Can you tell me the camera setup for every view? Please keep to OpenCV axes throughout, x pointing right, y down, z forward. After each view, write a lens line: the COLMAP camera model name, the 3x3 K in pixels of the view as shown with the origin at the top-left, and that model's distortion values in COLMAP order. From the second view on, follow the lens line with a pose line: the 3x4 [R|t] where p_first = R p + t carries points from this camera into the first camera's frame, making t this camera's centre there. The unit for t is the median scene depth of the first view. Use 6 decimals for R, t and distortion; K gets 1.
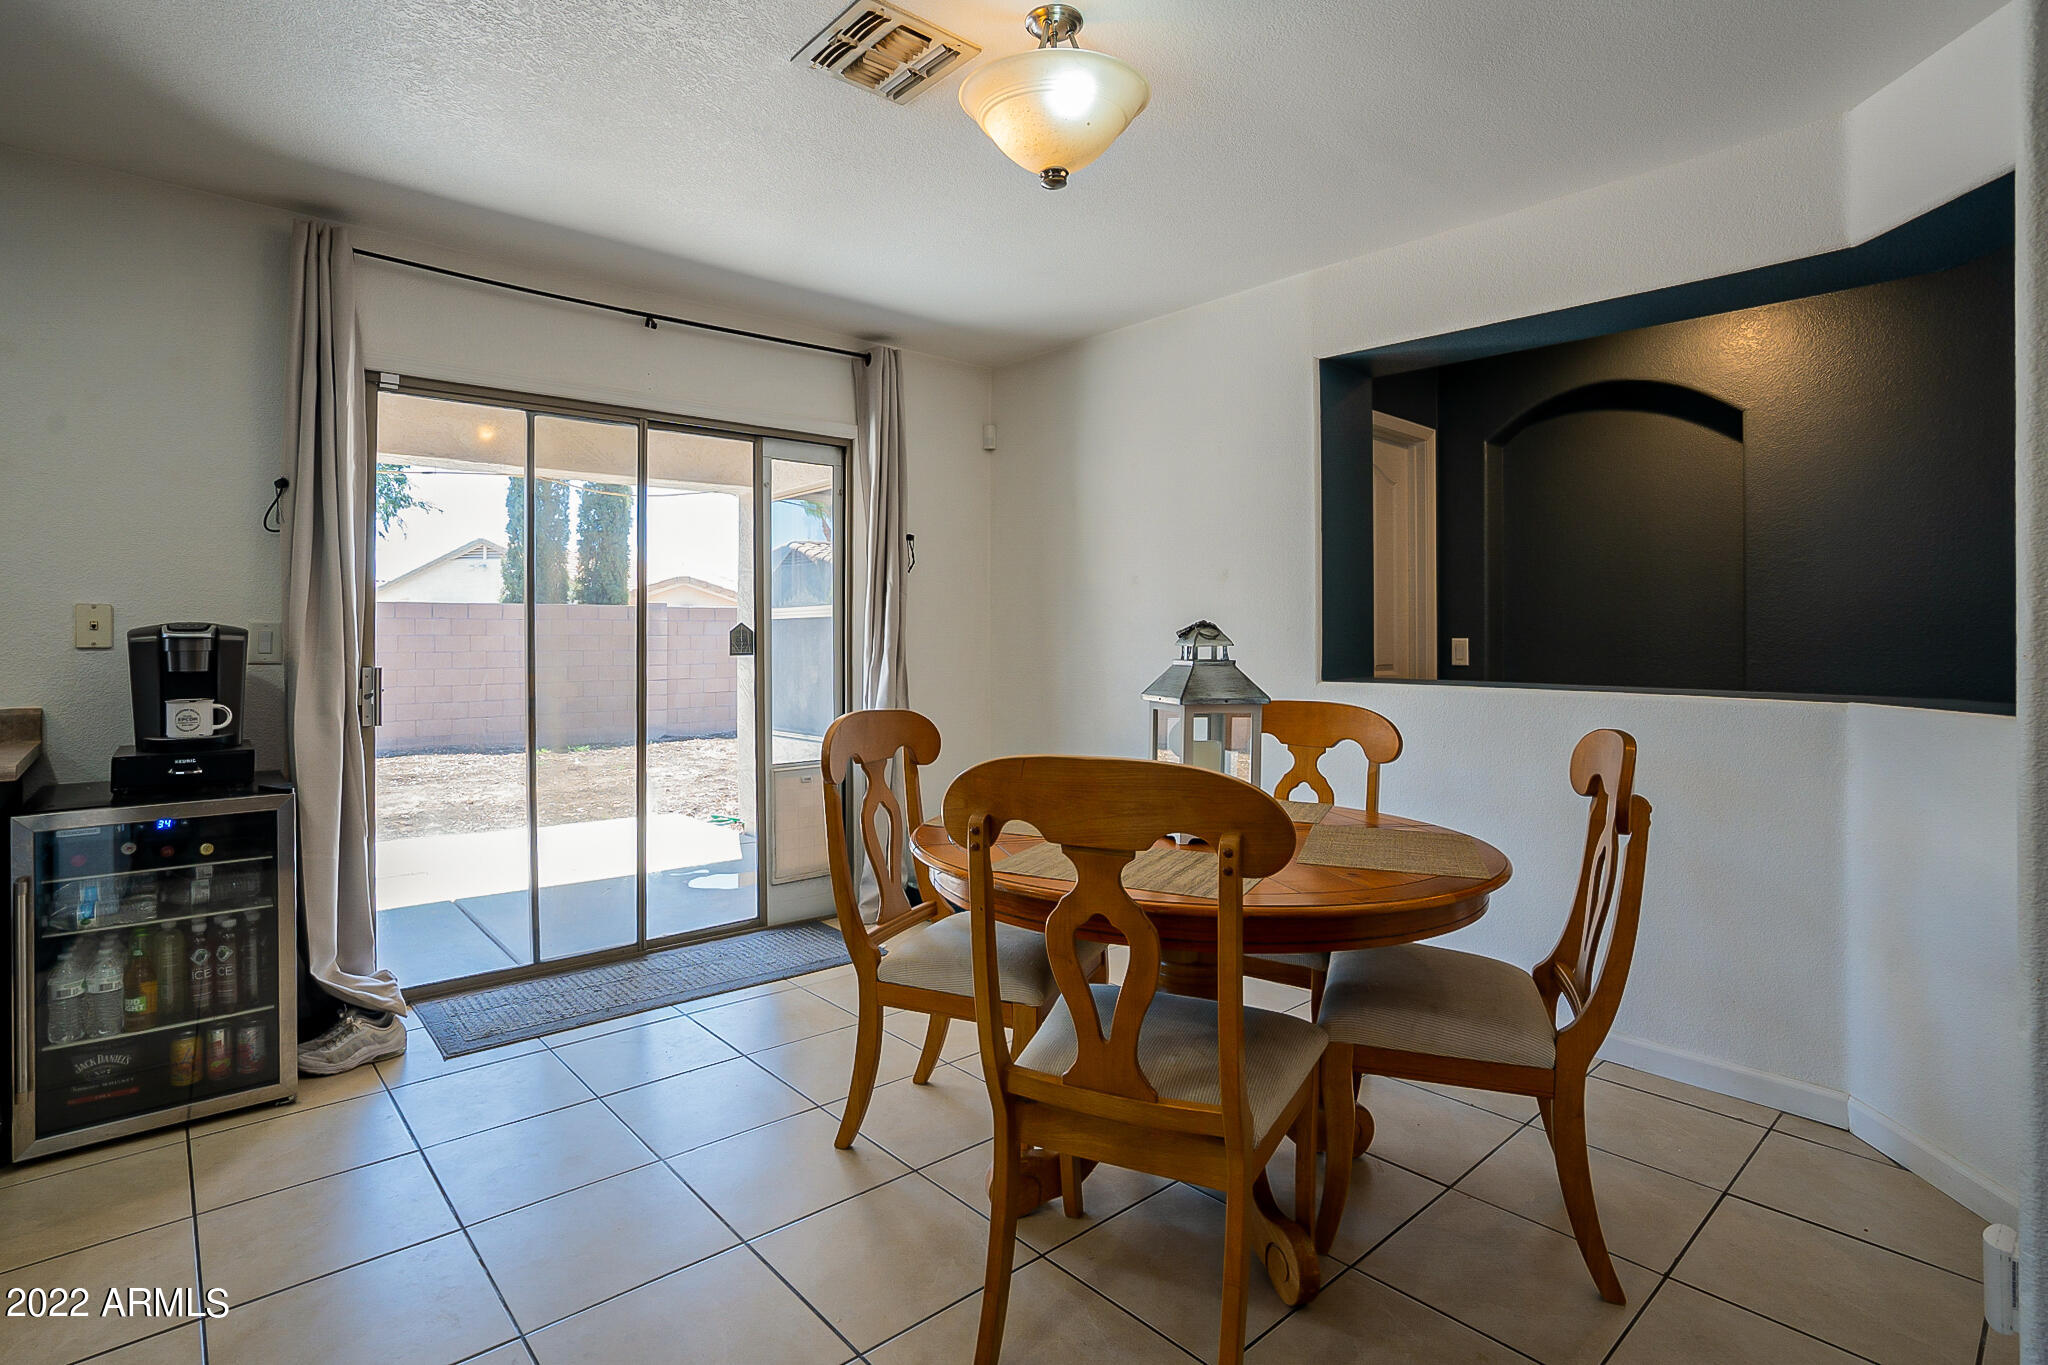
lens RADIAL K [[1003.0, 0, 1018.4], [0, 1003.0, 634.1], [0, 0, 1]] dist [-0.061926, 0.023584]
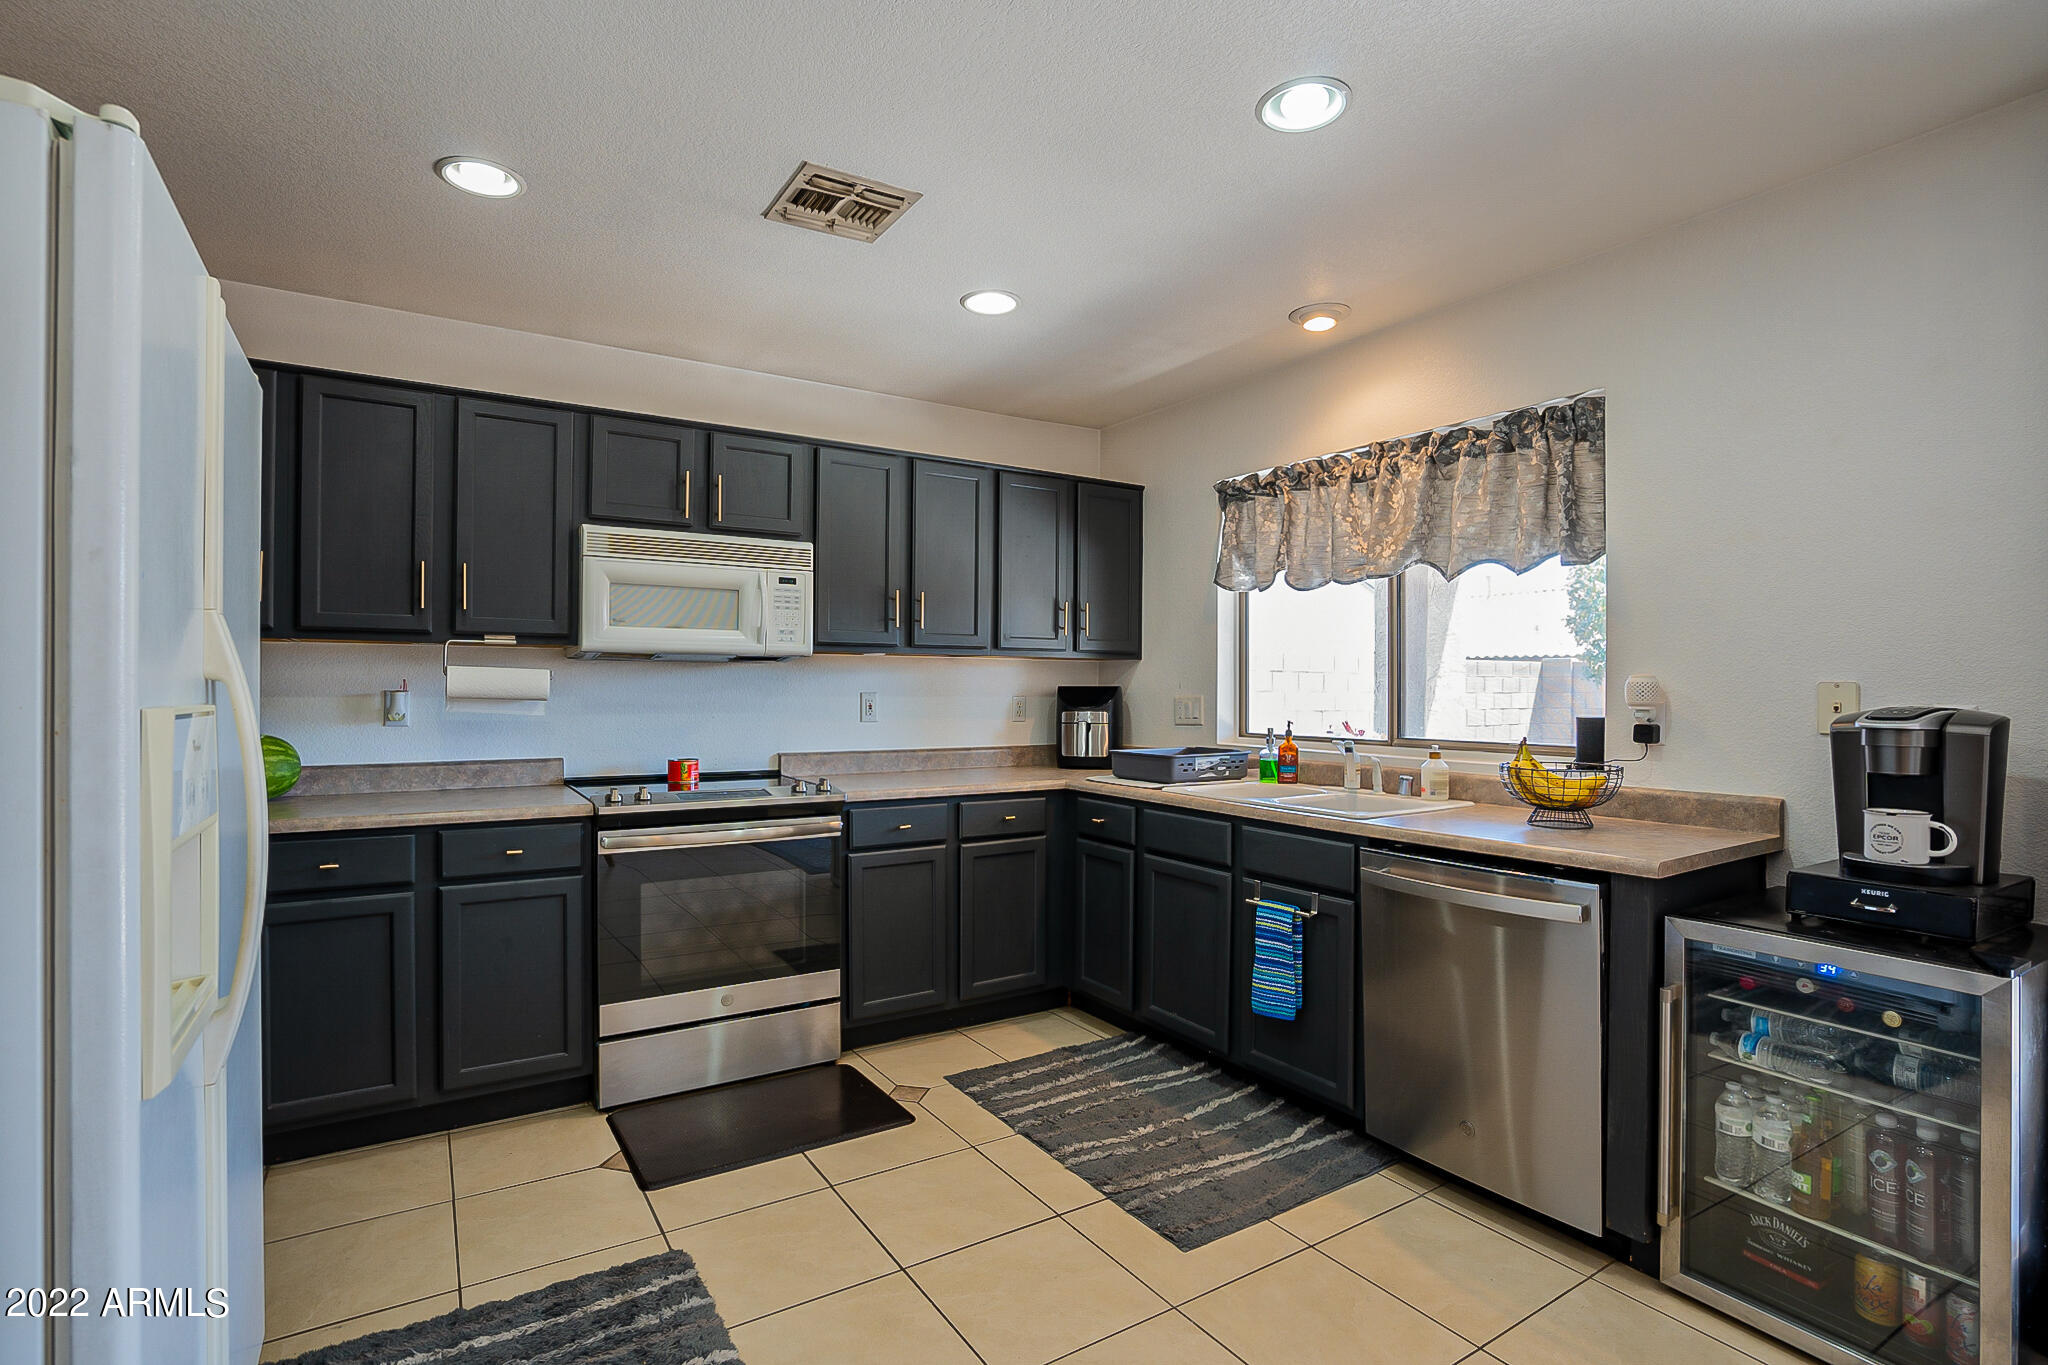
lens RADIAL K [[969.5, 0, 1016.4], [0, 969.5, 687.1], [0, 0, 1]] dist [-0.057493, 0.023491]
pose [[-0.157756, -0.000265, -0.987478, -0.029781], [0.000363, 1.000000, -0.000326, -0.025250], [0.987478, -0.000410, -0.157756, 0.398765]]
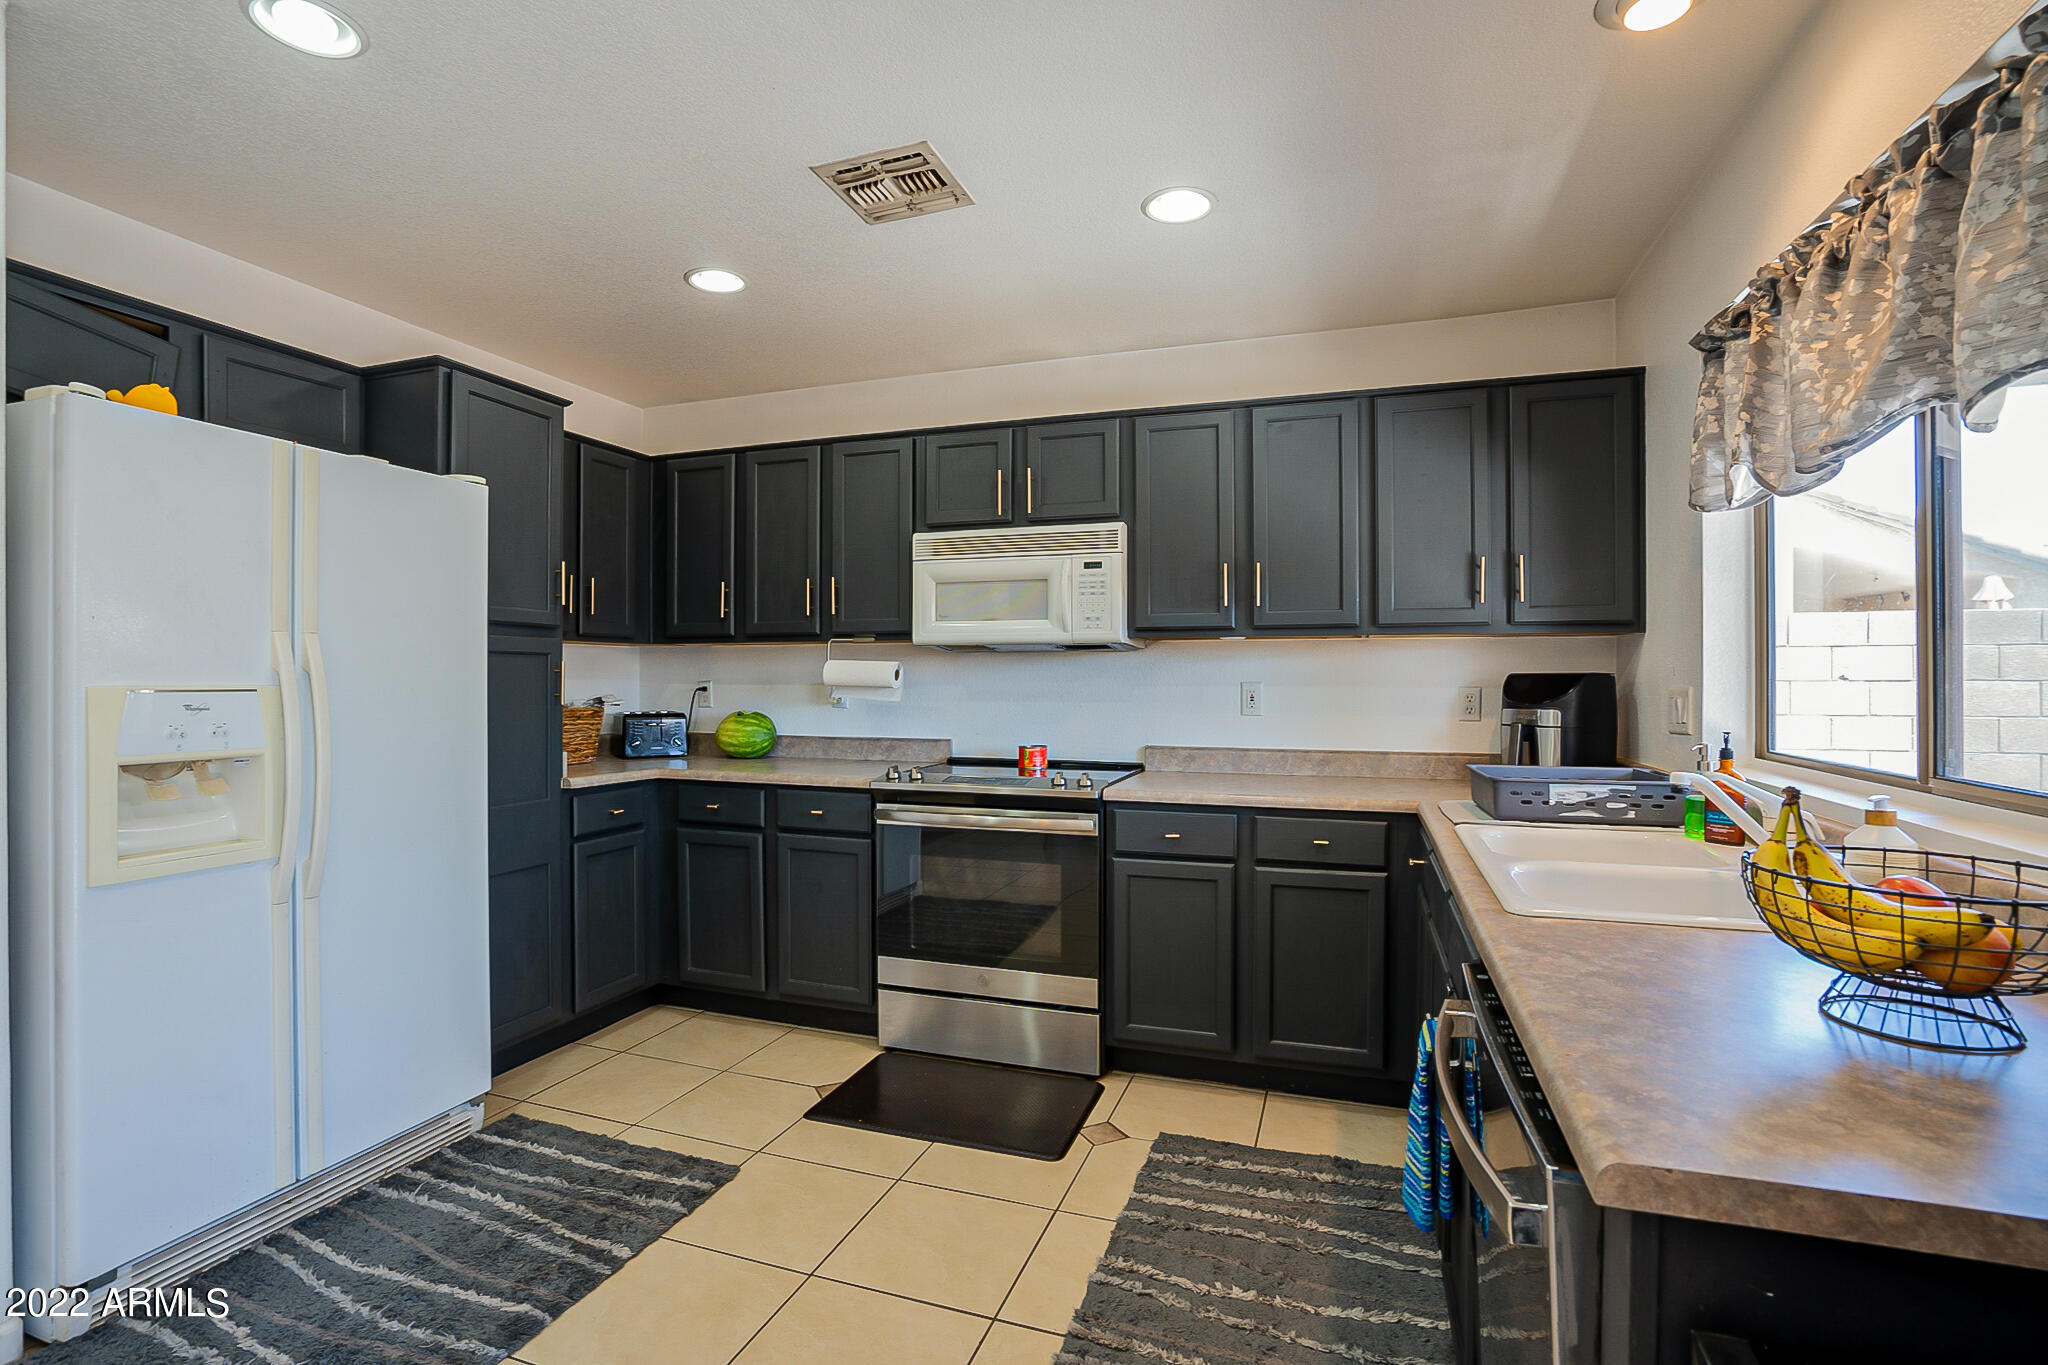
lens RADIAL K [[959.2, 0, 1016.8], [0, 959.2, 679.3], [0, 0, 1]] dist [-0.057362, 0.020507]
pose [[-0.874297, 0.001266, -0.485391, -0.535550], [0.002261, 0.999996, -0.001465, -0.020300], [0.485387, -0.002378, -0.874296, 0.886078]]
